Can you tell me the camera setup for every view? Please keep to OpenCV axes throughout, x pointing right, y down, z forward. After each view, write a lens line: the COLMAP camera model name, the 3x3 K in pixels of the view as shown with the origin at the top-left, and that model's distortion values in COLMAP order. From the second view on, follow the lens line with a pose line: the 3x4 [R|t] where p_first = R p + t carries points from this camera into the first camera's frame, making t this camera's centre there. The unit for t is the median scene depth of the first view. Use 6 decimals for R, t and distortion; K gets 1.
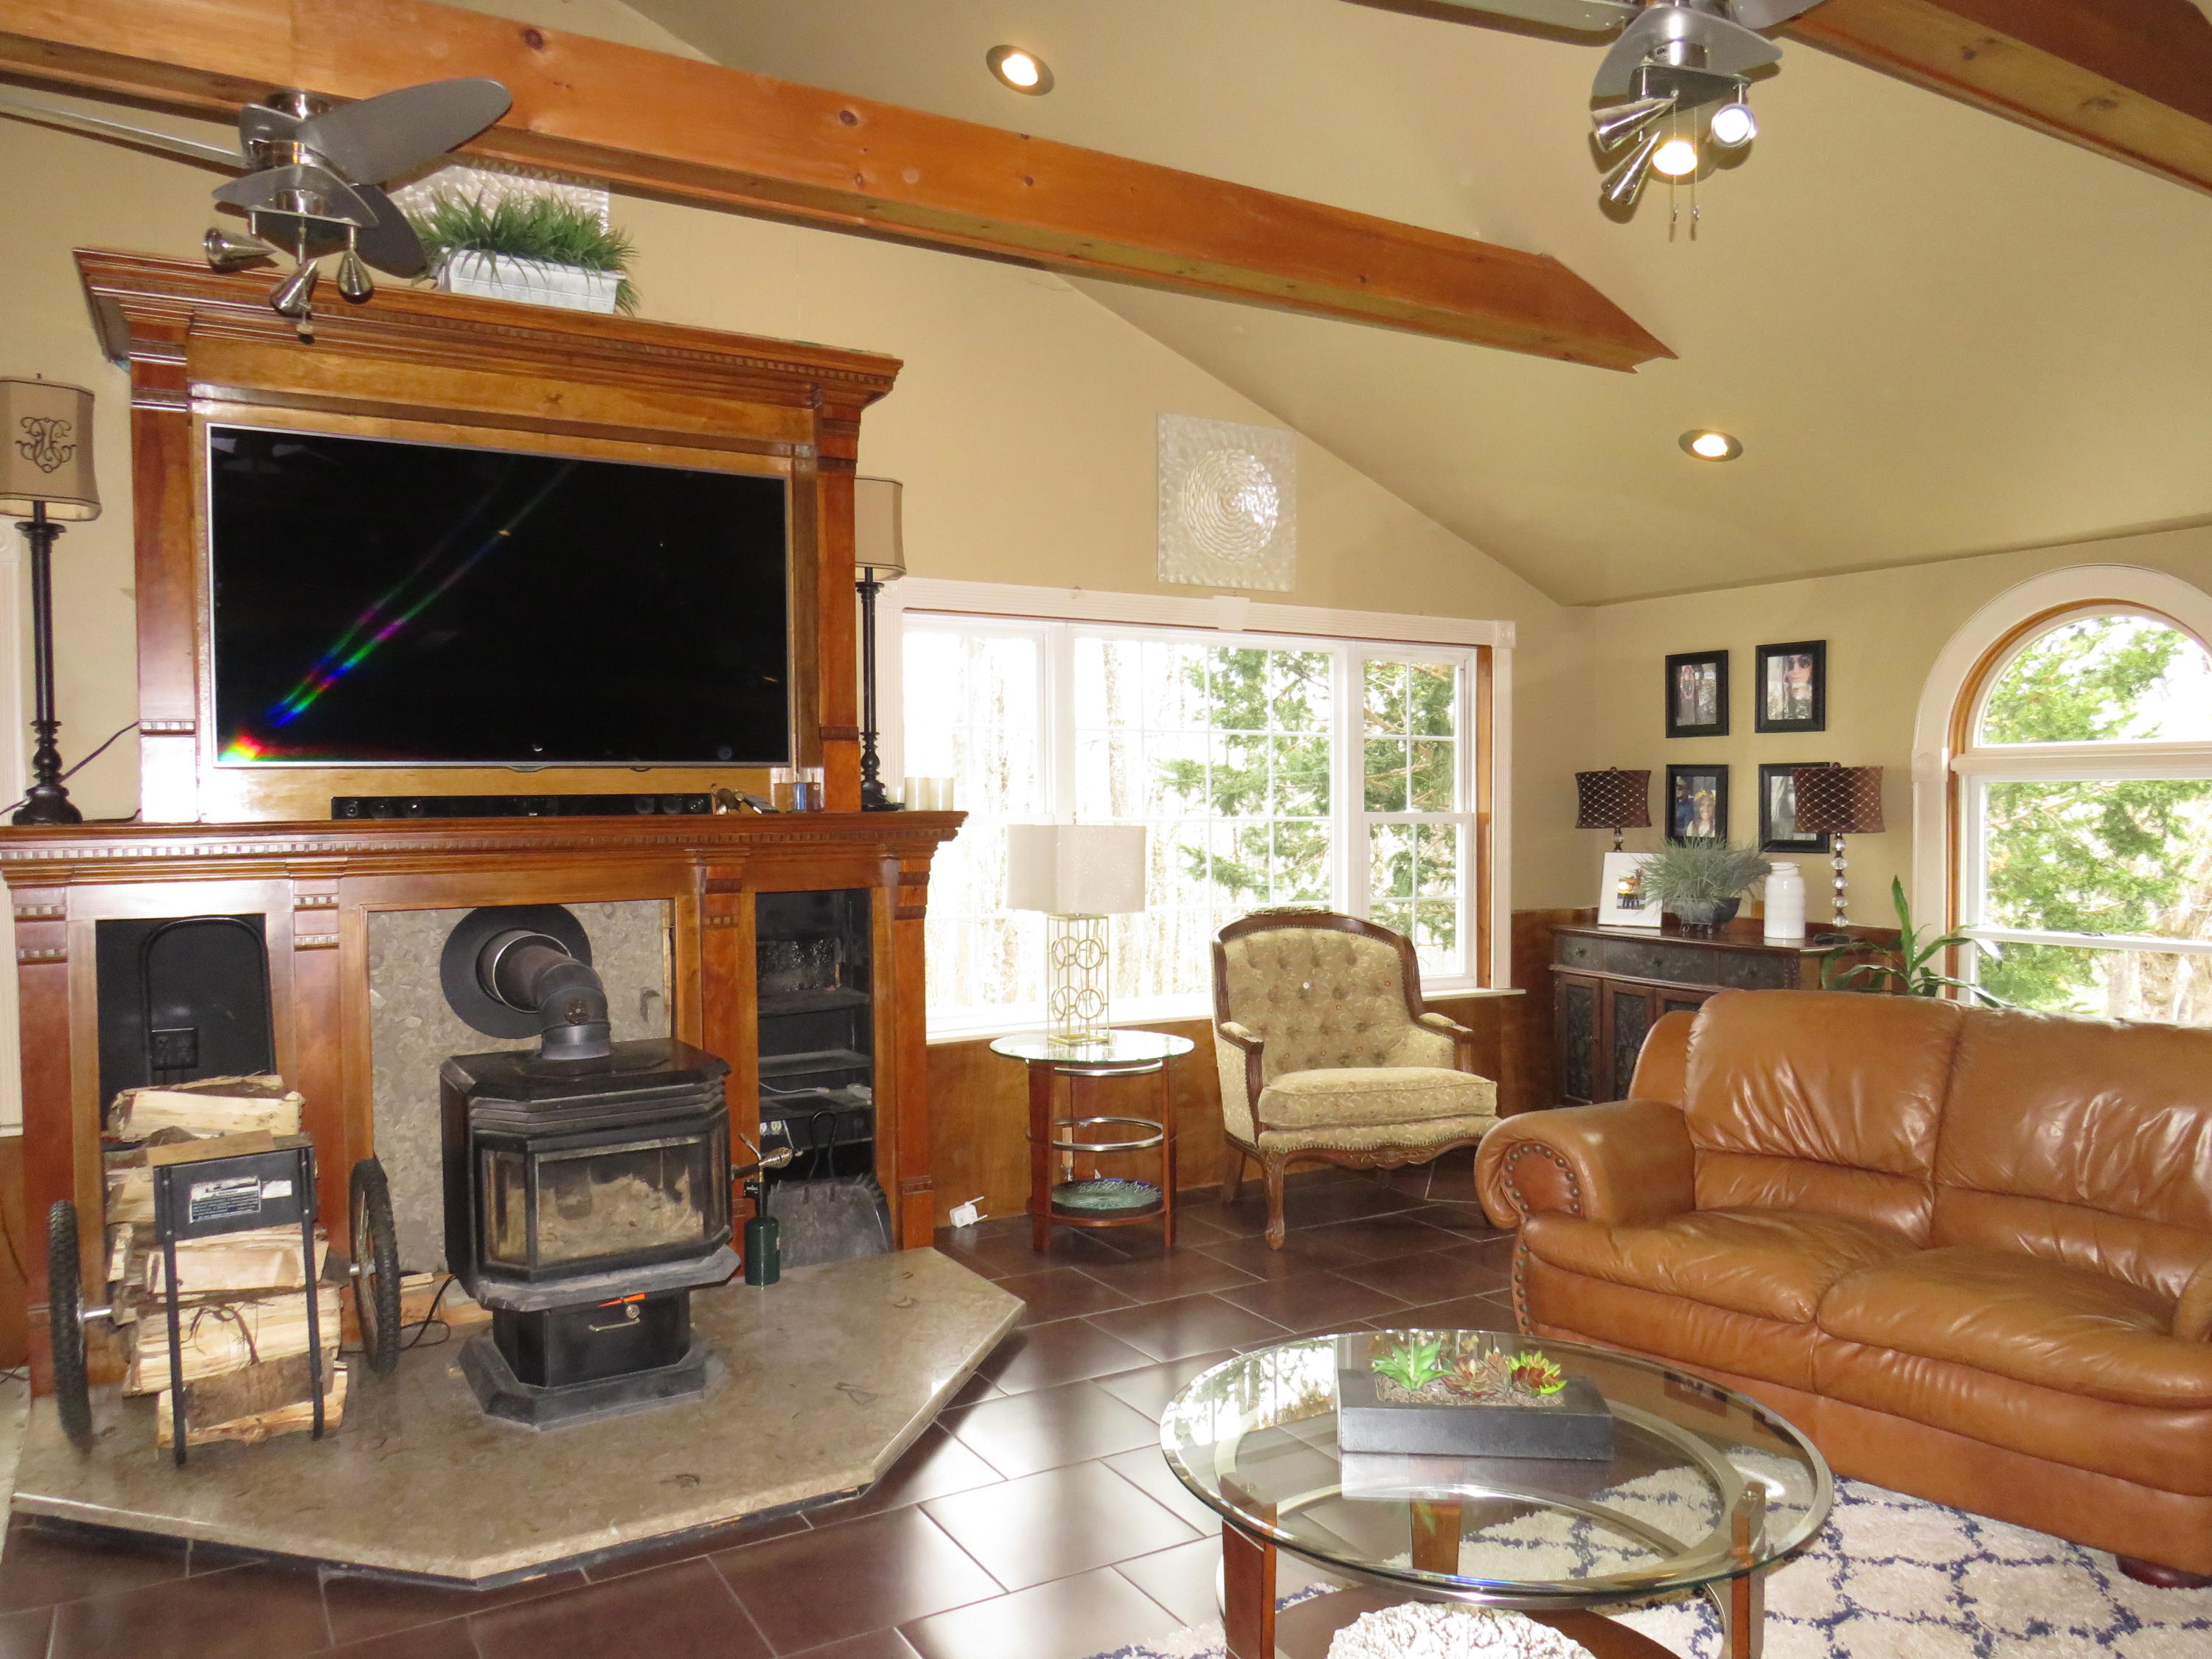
lens RADIAL K [[1591.5, 0, 1106.0], [0, 1591.5, 829.5], [0, 0, 1]] dist [-0.007685, -0.002205]
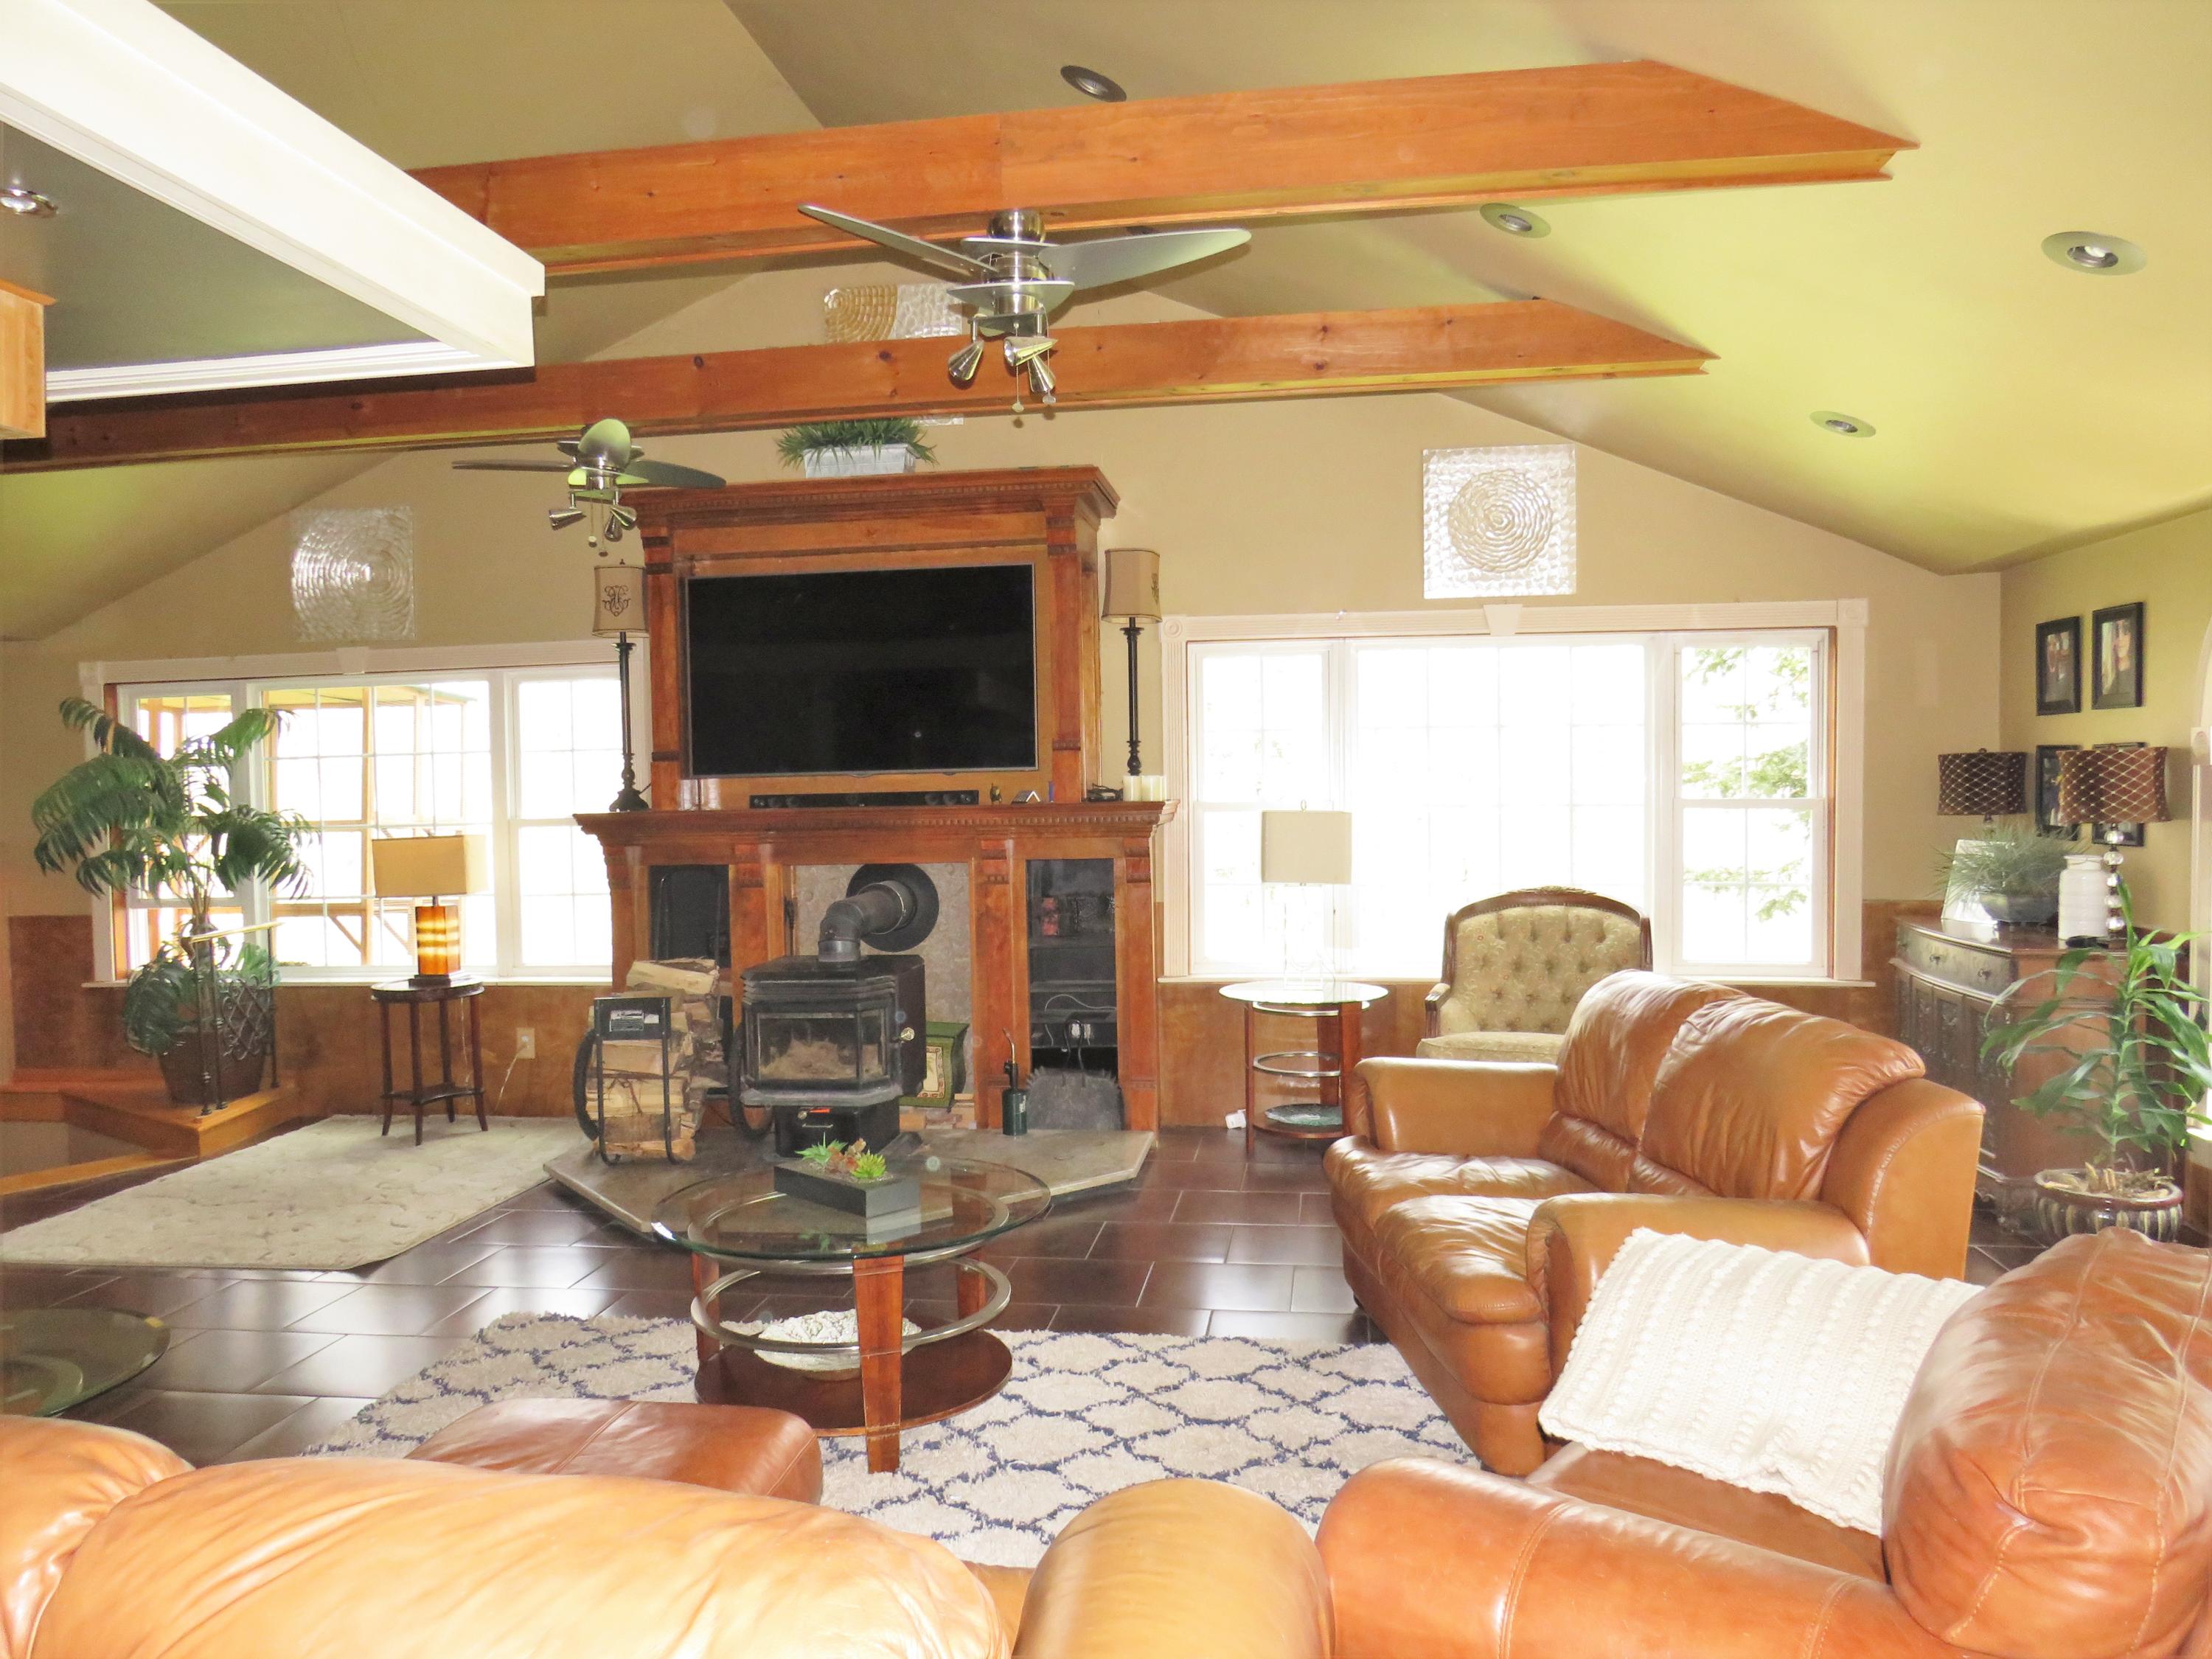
lens RADIAL K [[1556.6, 0, 1106.0], [0, 1556.6, 829.5], [0, 0, 1]] dist [0.009313, 0.000908]
pose [[0.787382, 0.012156, -0.616346, 0.634111], [-0.000619, 0.999821, 0.018928, -0.012039], [0.616465, -0.014522, 0.787248, -0.035164]]
